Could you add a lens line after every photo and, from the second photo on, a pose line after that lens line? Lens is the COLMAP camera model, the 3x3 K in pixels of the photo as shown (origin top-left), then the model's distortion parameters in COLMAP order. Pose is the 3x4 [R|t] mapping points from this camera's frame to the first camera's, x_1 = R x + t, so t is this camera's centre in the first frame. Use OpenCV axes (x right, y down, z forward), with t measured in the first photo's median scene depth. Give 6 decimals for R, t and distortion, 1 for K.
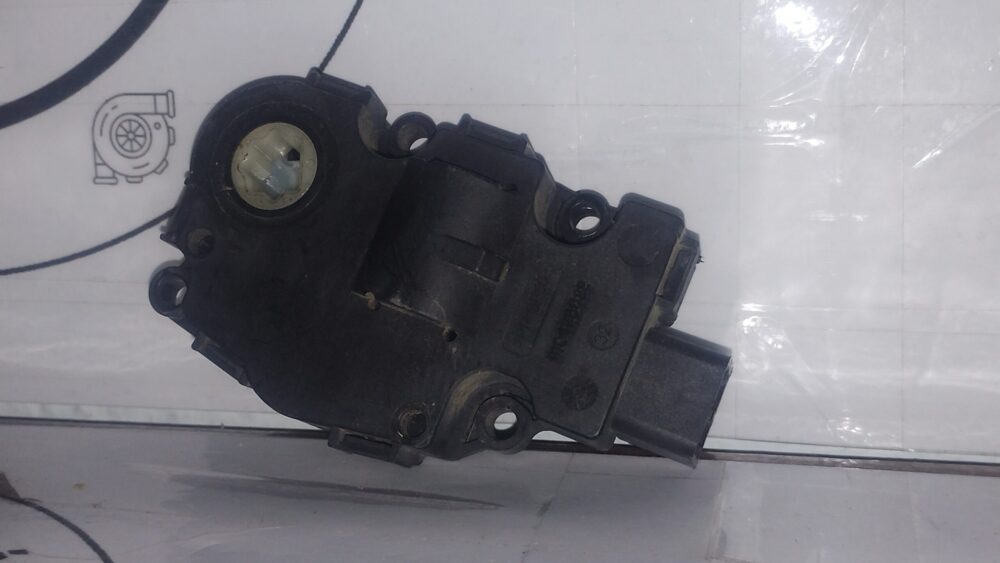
lens RADIAL K [[1428.9, 0, 500.0], [0, 1428.9, 281.5], [0, 0, 1]] dist [0.097819, -0.700434]
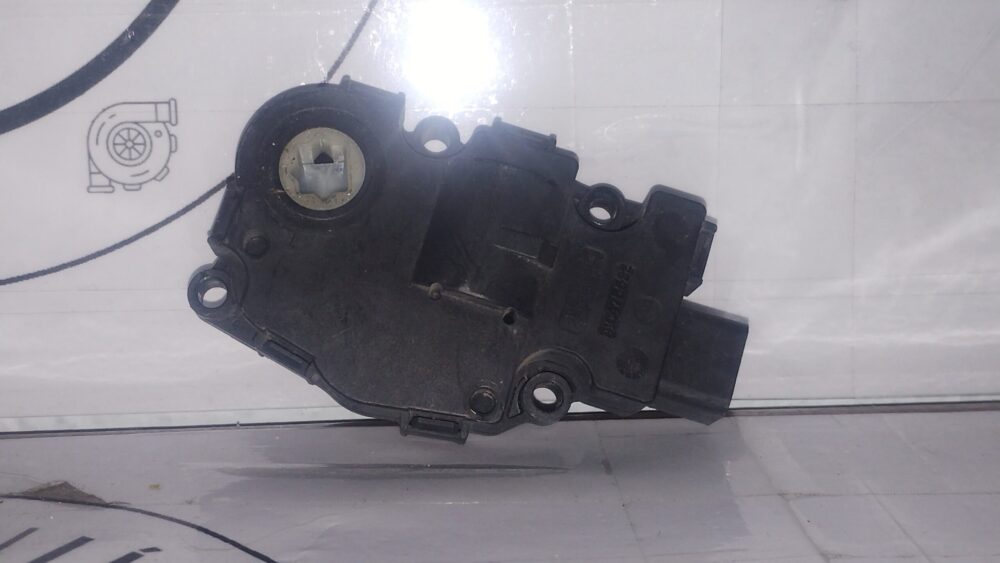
lens RADIAL K [[1428.9, 0, 500.0], [0, 1428.9, 281.5], [0, 0, 1]] dist [0.097819, -0.700434]
pose [[0.961709, -0.045881, 0.270206, -0.285957], [0.047048, 0.998890, 0.002158, 0.005471], [-0.270006, 0.010638, 0.962800, -0.044745]]
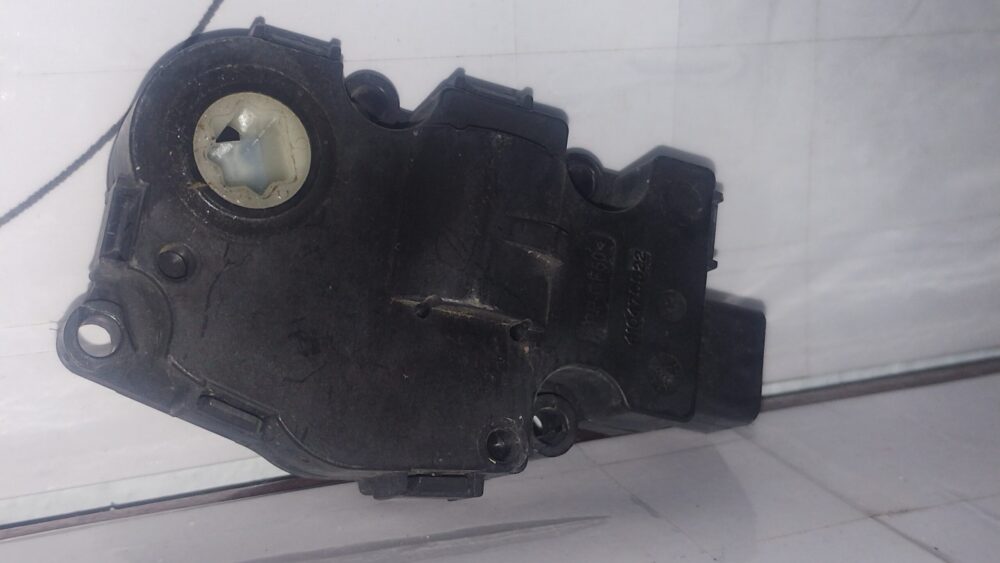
lens RADIAL K [[1428.9, 0, 500.0], [0, 1428.9, 281.5], [0, 0, 1]] dist [0.097819, -0.700434]
pose [[0.805062, -0.132295, 0.578251, -0.446545], [0.111365, 0.991188, 0.071722, -0.045934], [-0.582644, 0.006656, 0.812700, 0.273840]]
